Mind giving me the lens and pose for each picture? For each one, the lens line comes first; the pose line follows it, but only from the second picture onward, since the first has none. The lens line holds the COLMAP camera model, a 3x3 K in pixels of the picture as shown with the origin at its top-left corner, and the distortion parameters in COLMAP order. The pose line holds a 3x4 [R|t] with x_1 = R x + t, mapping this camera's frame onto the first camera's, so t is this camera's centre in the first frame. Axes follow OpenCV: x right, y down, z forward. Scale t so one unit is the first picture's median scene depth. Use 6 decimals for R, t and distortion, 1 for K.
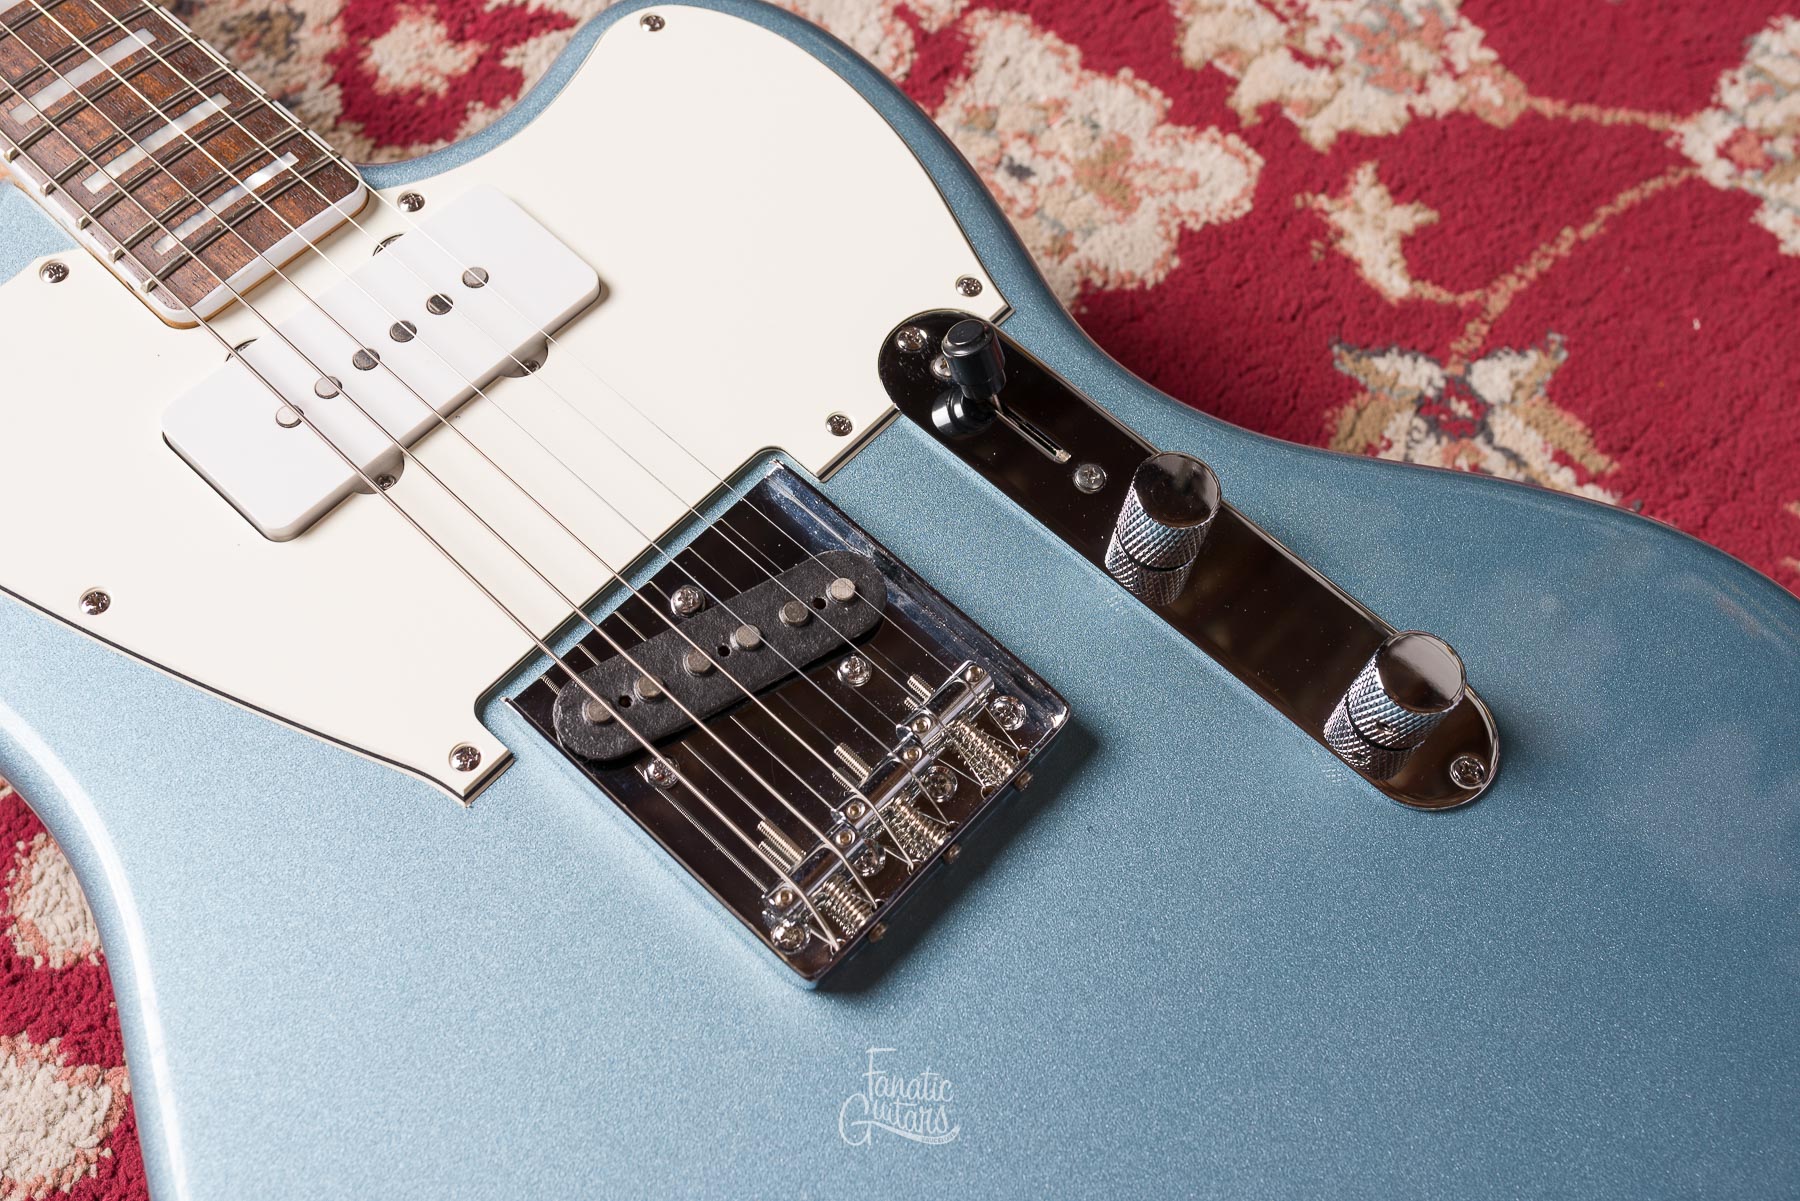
lens RADIAL K [[1776.2, 0, 906.1], [0, 1776.2, 603.0], [0, 0, 1]] dist [0.006629, -0.006662]
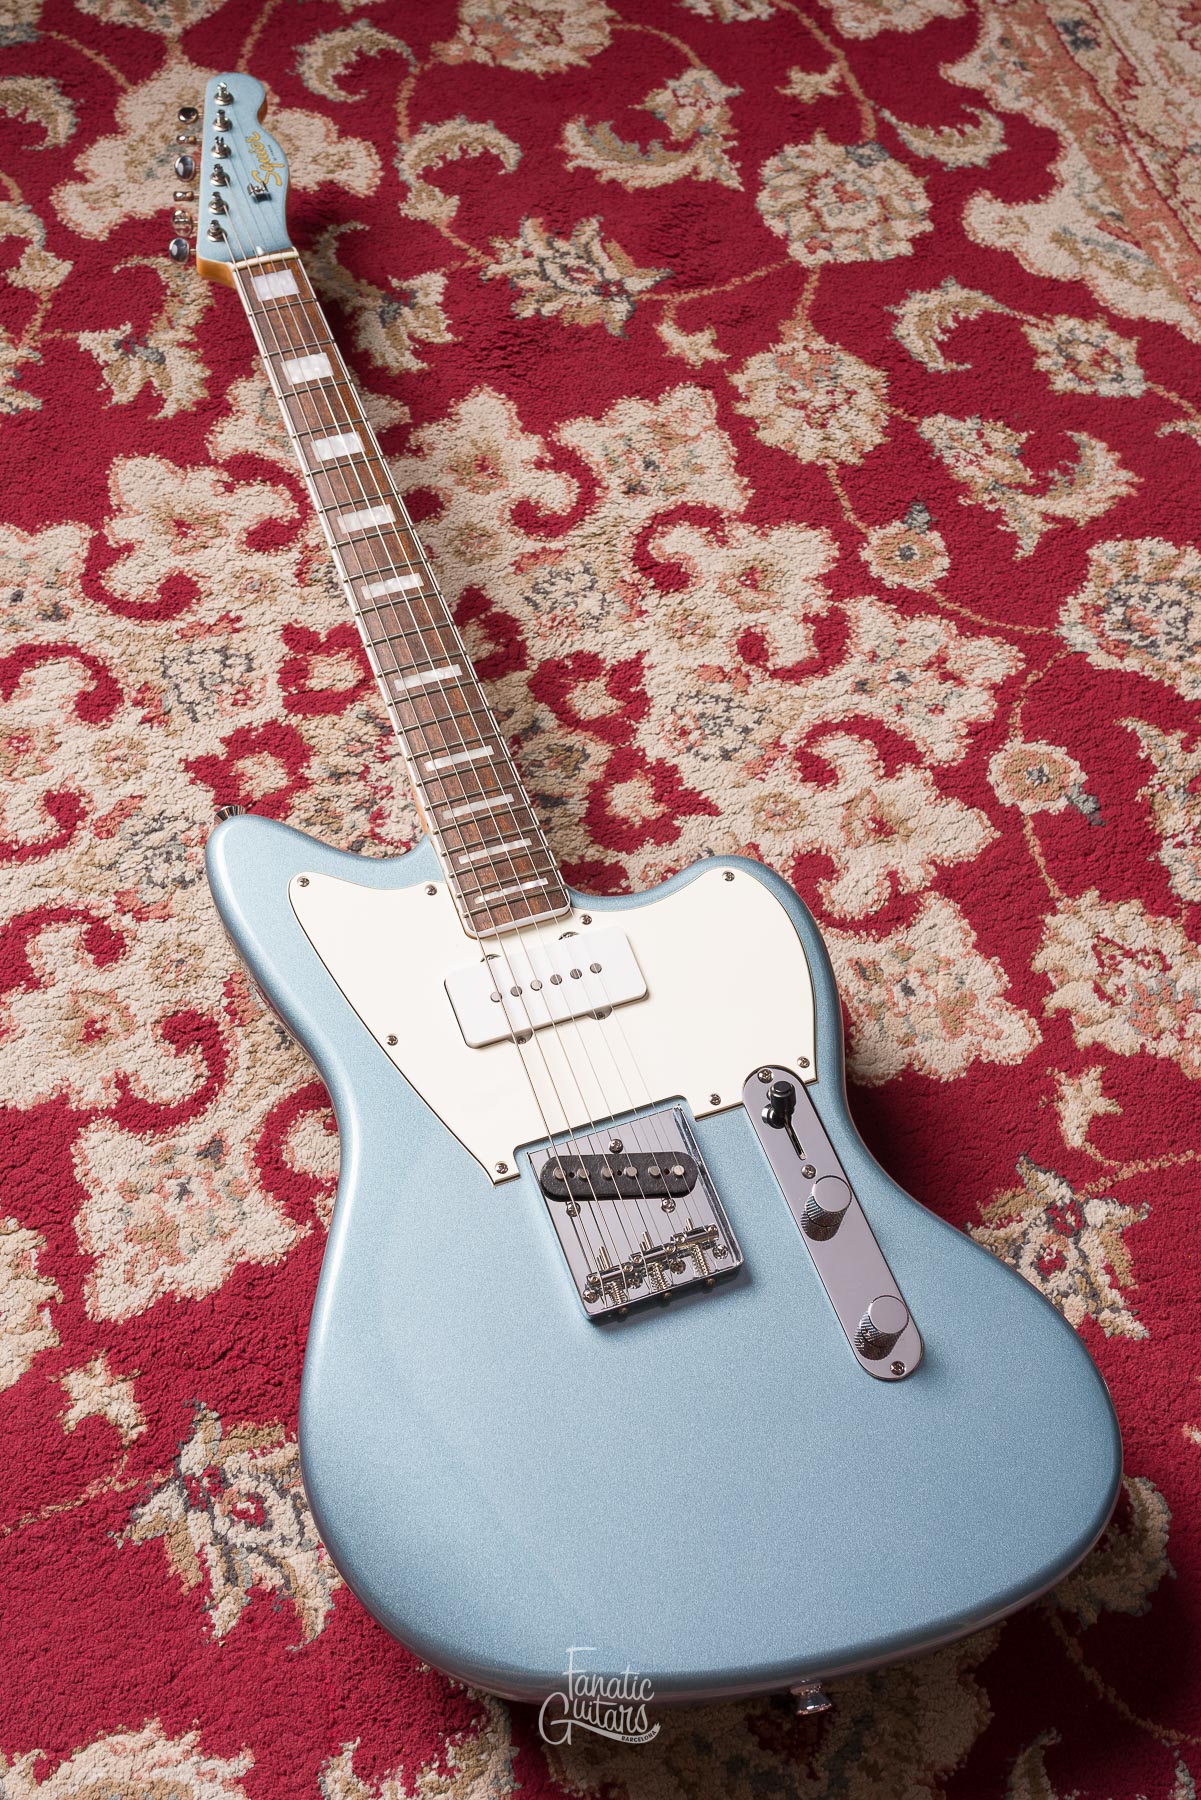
lens RADIAL K [[2017.3, 0, 604.6], [0, 2017.3, 898.1], [0, 0, 1]] dist [-0.002098, 0.003448]
pose [[0.888107, 0.398834, -0.228468, 0.219132], [-0.416757, 0.908371, -0.034292, -0.130636], [0.193857, 0.125671, 0.972947, -1.040059]]
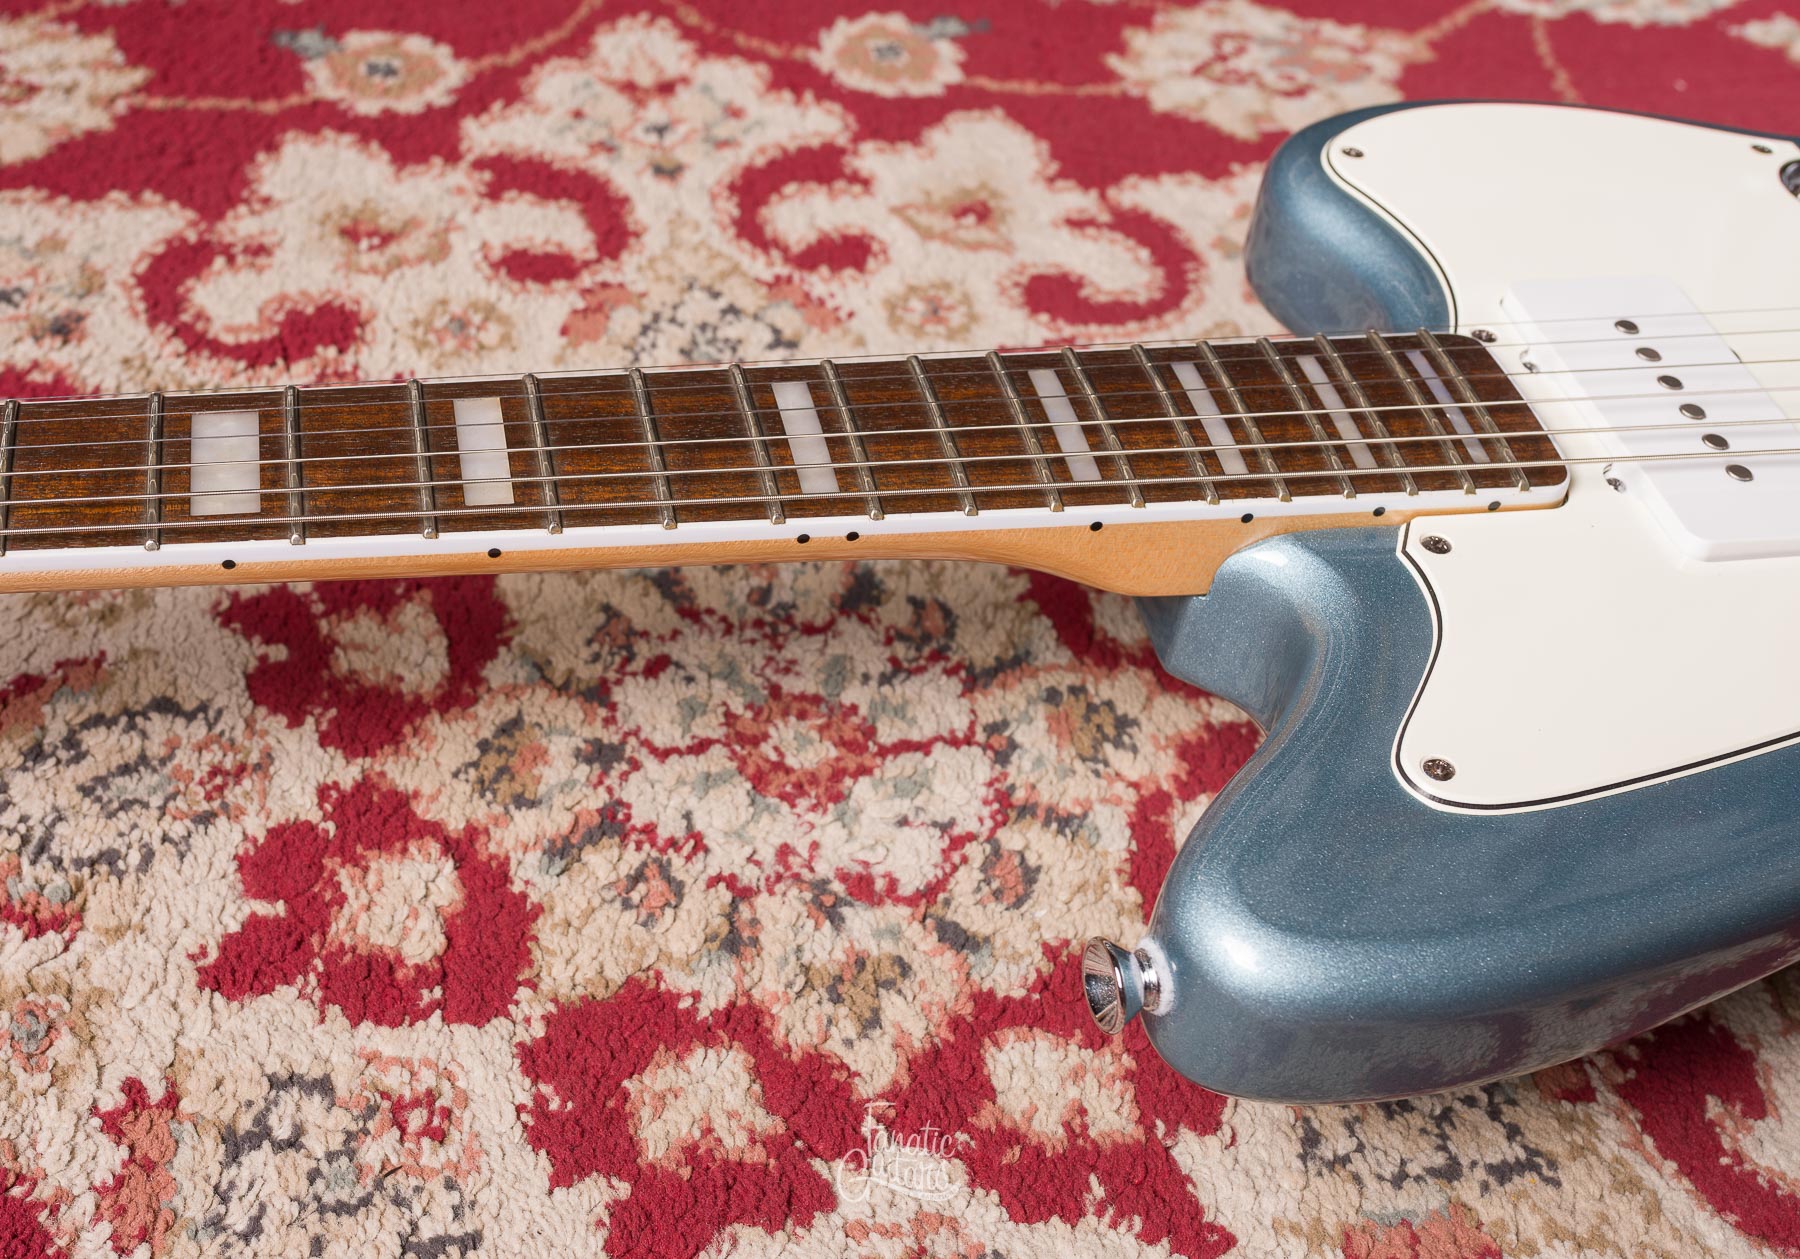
lens RADIAL K [[2253.2, 0, 717.0], [0, 2253.2, 629.8], [0, 0, 1]] dist [0.002646, -0.003242]
pose [[0.622435, -0.544481, 0.562241, -0.982975], [0.688616, 0.722405, -0.062754, -0.238627], [-0.371998, 0.426229, 0.824589, 0.153797]]
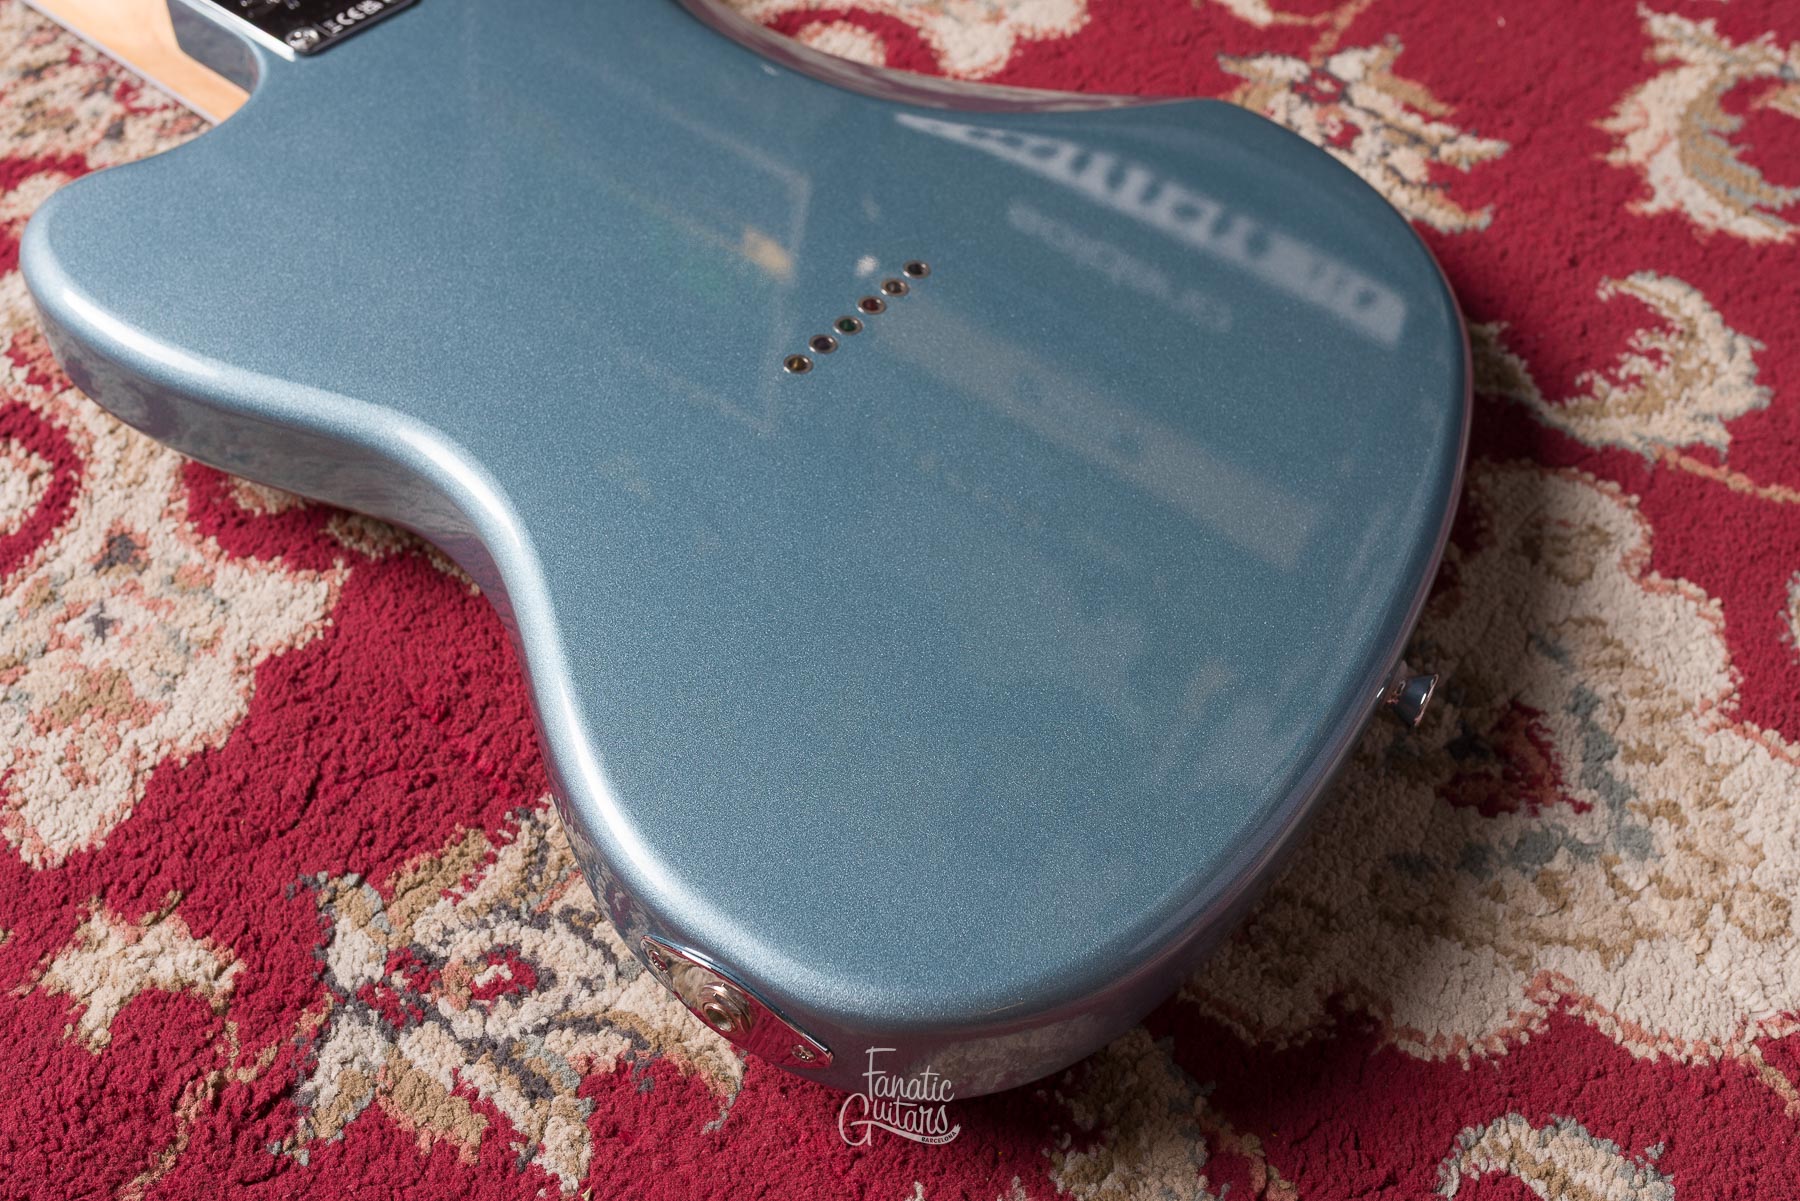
lens RADIAL K [[1766.9, 0, 906.7], [0, 1766.9, 604.8], [0, 0, 1]] dist [0.002859, -0.003769]
pose [[0.992648, -0.118584, 0.024241, -0.054645], [0.120977, 0.978318, -0.168100, 0.404836], [-0.003781, 0.169796, 0.985472, -0.166461]]
